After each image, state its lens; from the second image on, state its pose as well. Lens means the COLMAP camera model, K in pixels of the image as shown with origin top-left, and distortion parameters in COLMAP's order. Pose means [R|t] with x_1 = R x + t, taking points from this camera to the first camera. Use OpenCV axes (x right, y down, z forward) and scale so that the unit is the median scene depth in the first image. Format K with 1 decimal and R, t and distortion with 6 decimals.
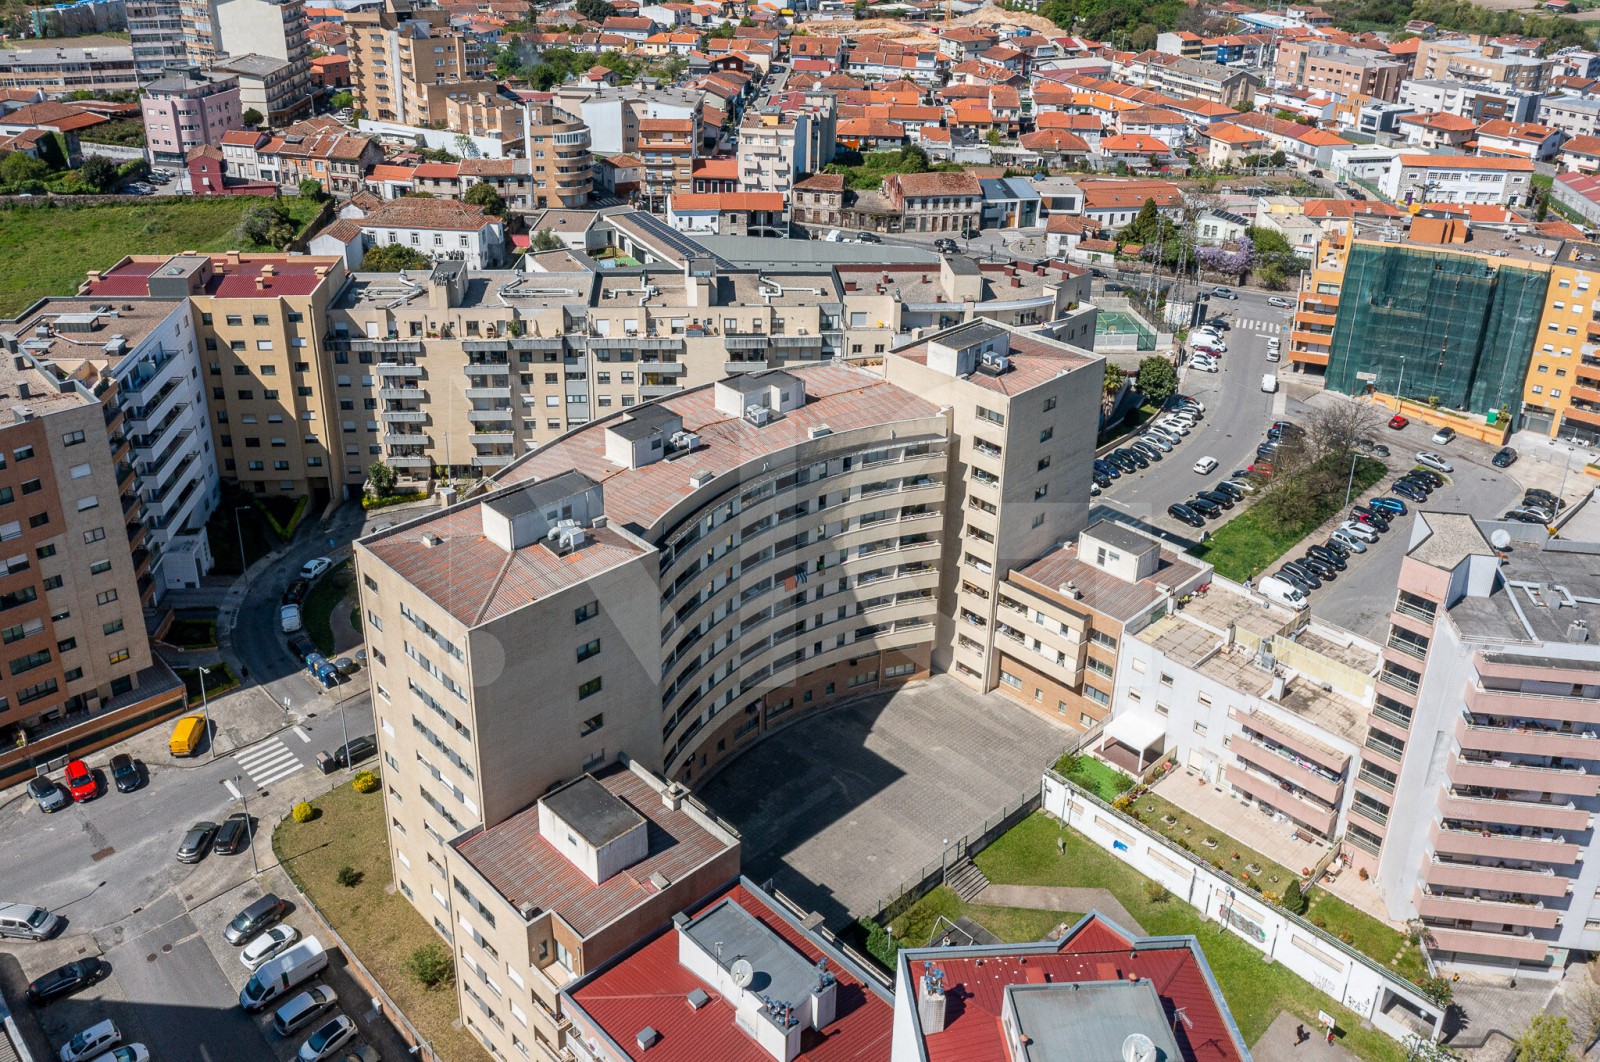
lens RADIAL K [[1309.2, 0, 794.8], [0, 1309.2, 401.8], [0, 0, 1]] dist [-0.009174, 0.039557]
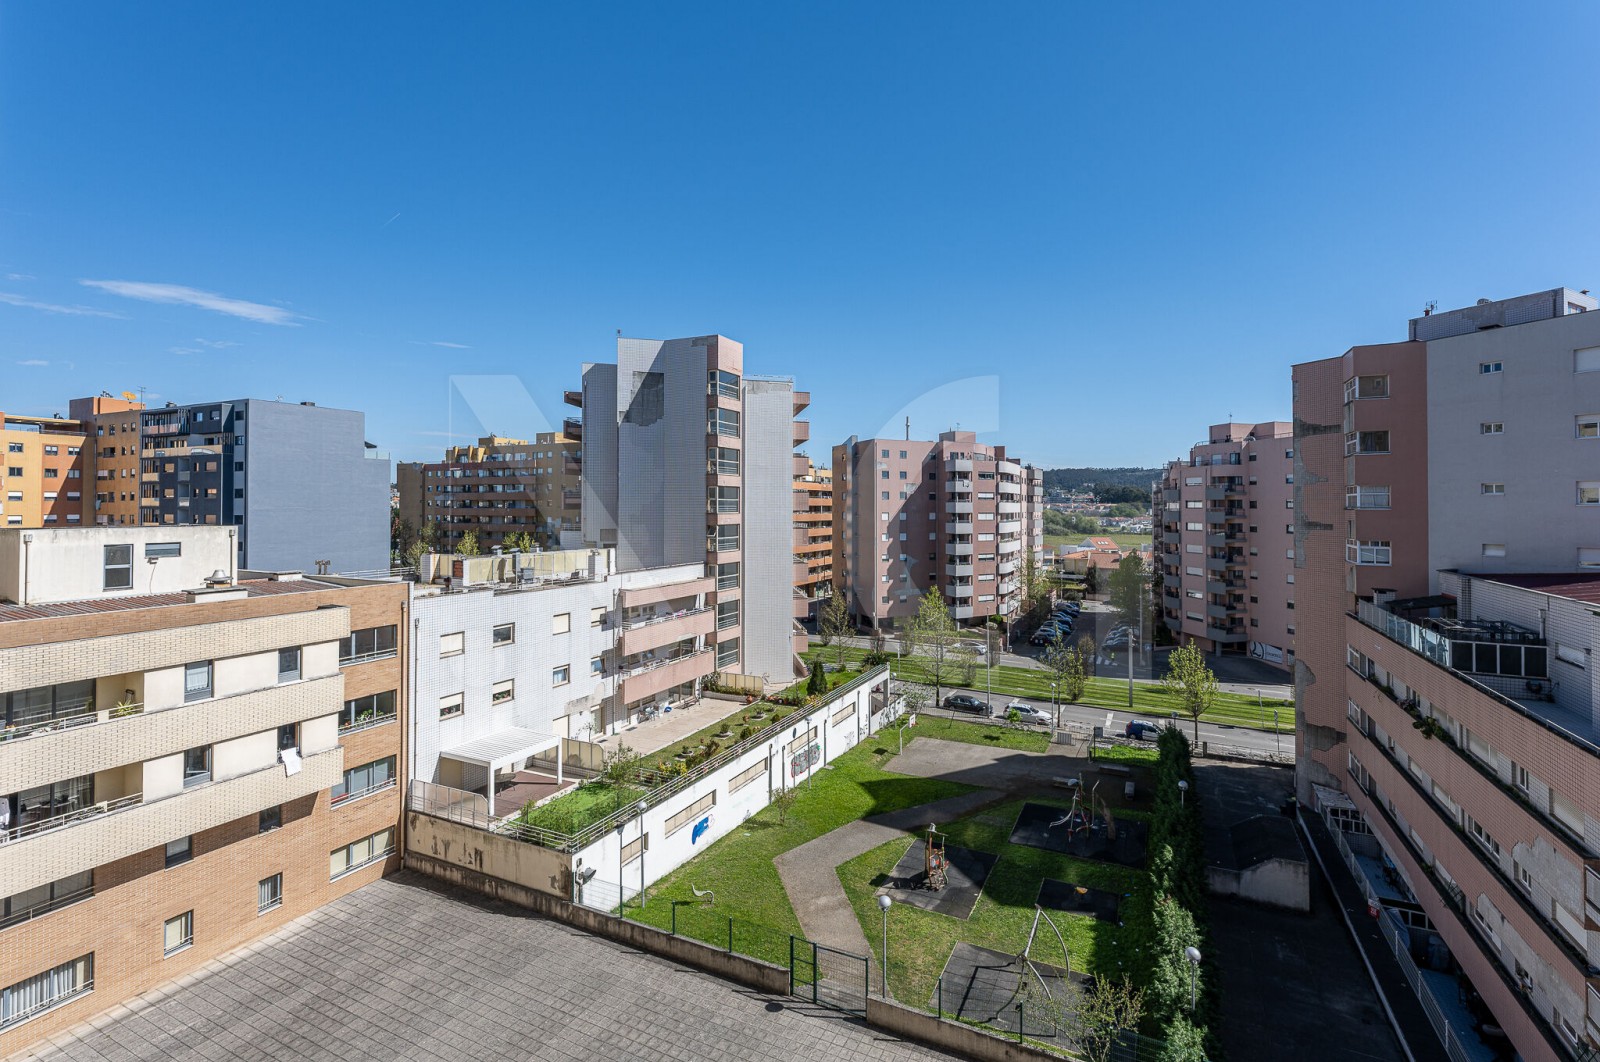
lens RADIAL K [[651.6, 0, 889.5], [0, 651.6, 484.6], [0, 0, 1]] dist [0.004913, -0.000325]
pose [[-0.413996, 0.014304, 0.910166, -0.044198], [0.349104, 0.925916, 0.144241, 0.097303], [-0.840675, 0.377458, -0.388319, 0.555869]]
